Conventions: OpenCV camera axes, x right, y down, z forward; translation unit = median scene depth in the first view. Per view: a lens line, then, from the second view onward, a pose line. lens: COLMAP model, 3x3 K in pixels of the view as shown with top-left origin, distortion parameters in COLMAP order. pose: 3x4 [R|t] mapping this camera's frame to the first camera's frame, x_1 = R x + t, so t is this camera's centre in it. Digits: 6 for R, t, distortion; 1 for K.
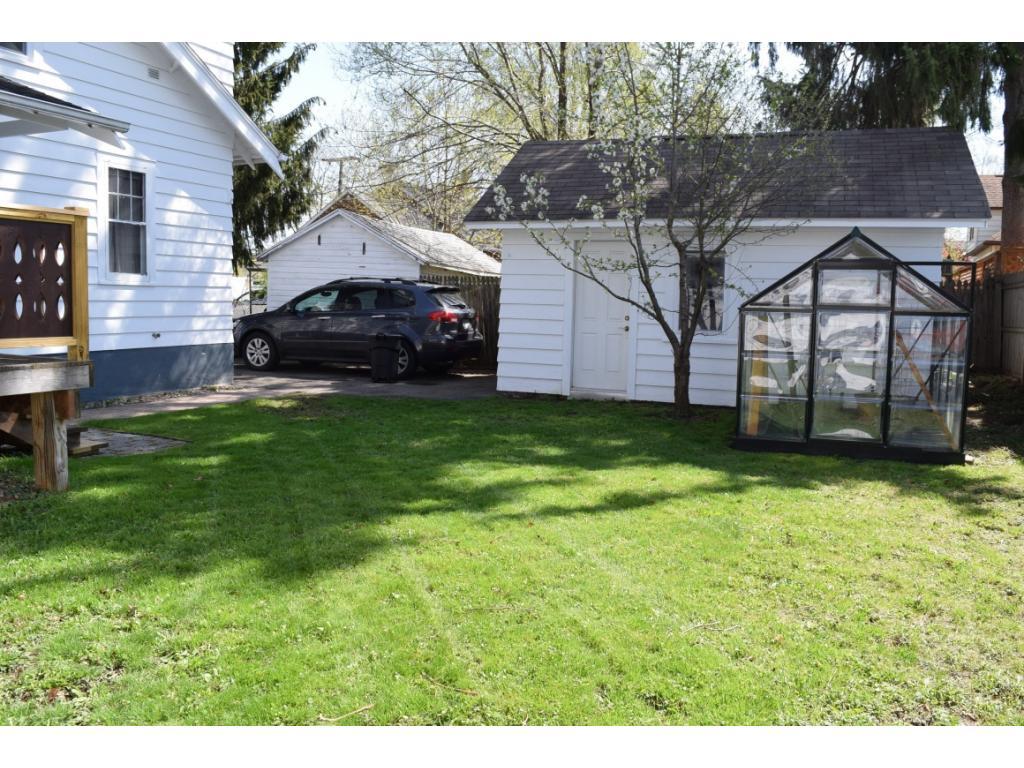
lens RADIAL K [[803.1, 0, 513.1], [0, 803.1, 382.6], [0, 0, 1]] dist [-0.093674, 0.017969]
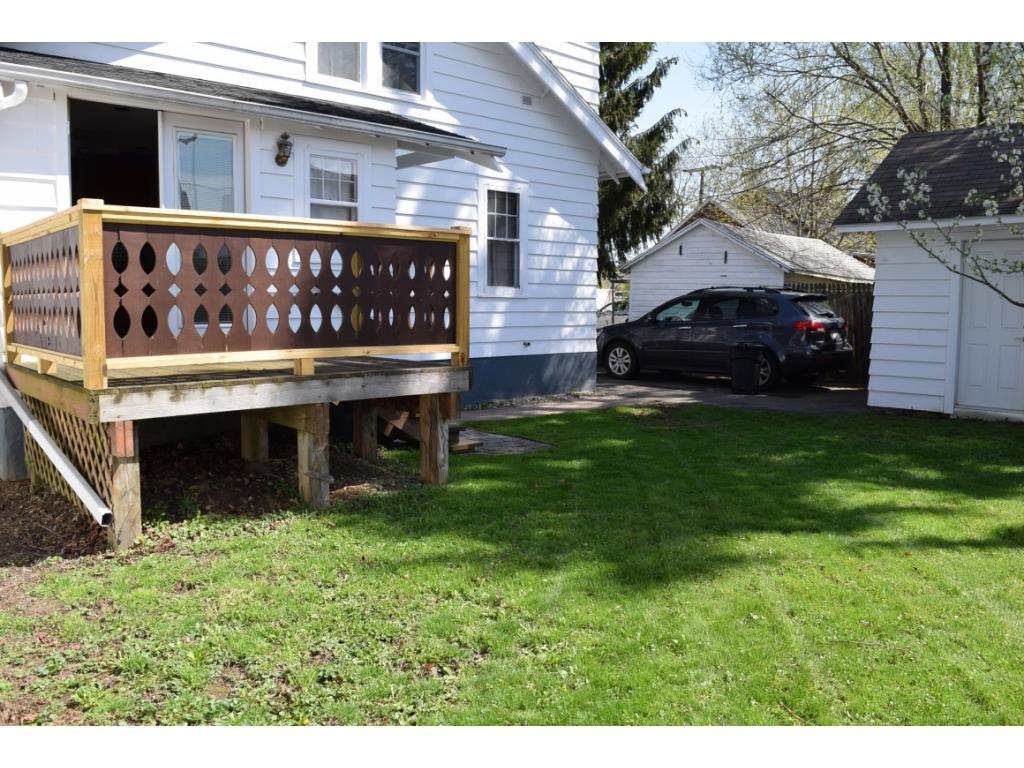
lens RADIAL K [[803.1, 0, 517.4], [0, 803.1, 386.2], [0, 0, 1]] dist [-0.093674, 0.017969]
pose [[0.906556, 0.022875, -0.421464, -0.004526], [-0.026398, 0.999648, -0.002525, 0.000521], [0.421258, 0.013415, 0.906842, 0.006587]]
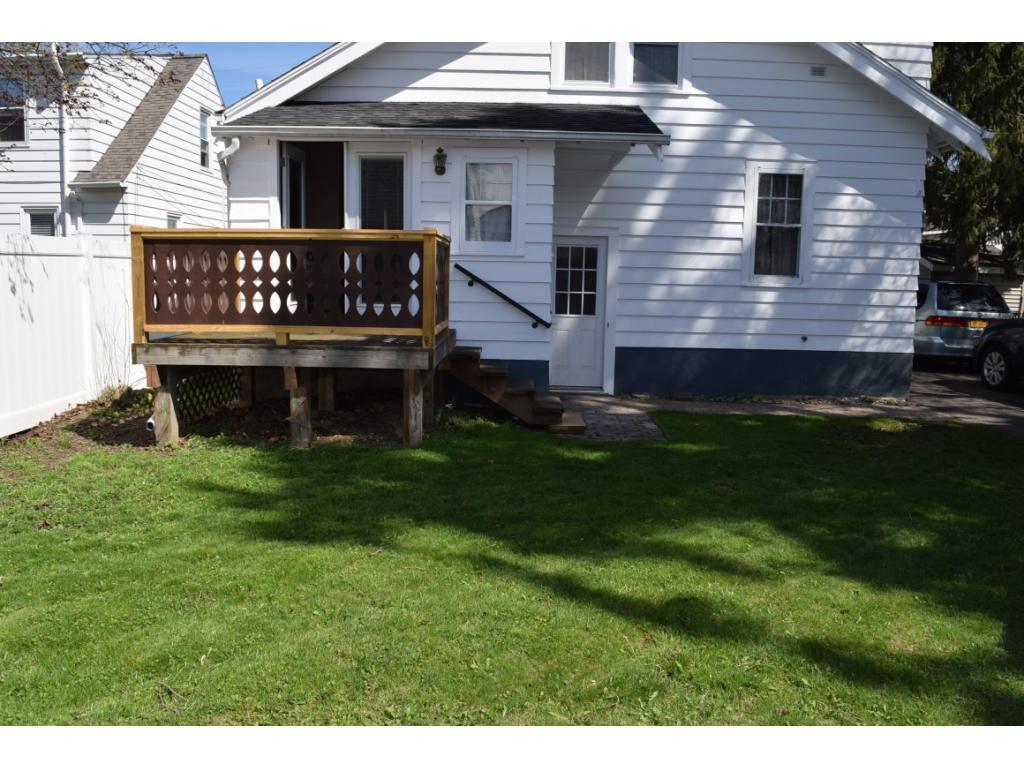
lens RADIAL K [[803.1, 0, 513.3], [0, 803.1, 382.4], [0, 0, 1]] dist [-0.093674, 0.017969]
pose [[0.388630, 0.102732, -0.915649, 0.466126], [-0.104459, 0.992270, 0.066993, -0.049678], [0.915454, 0.069613, 0.396357, 0.408217]]
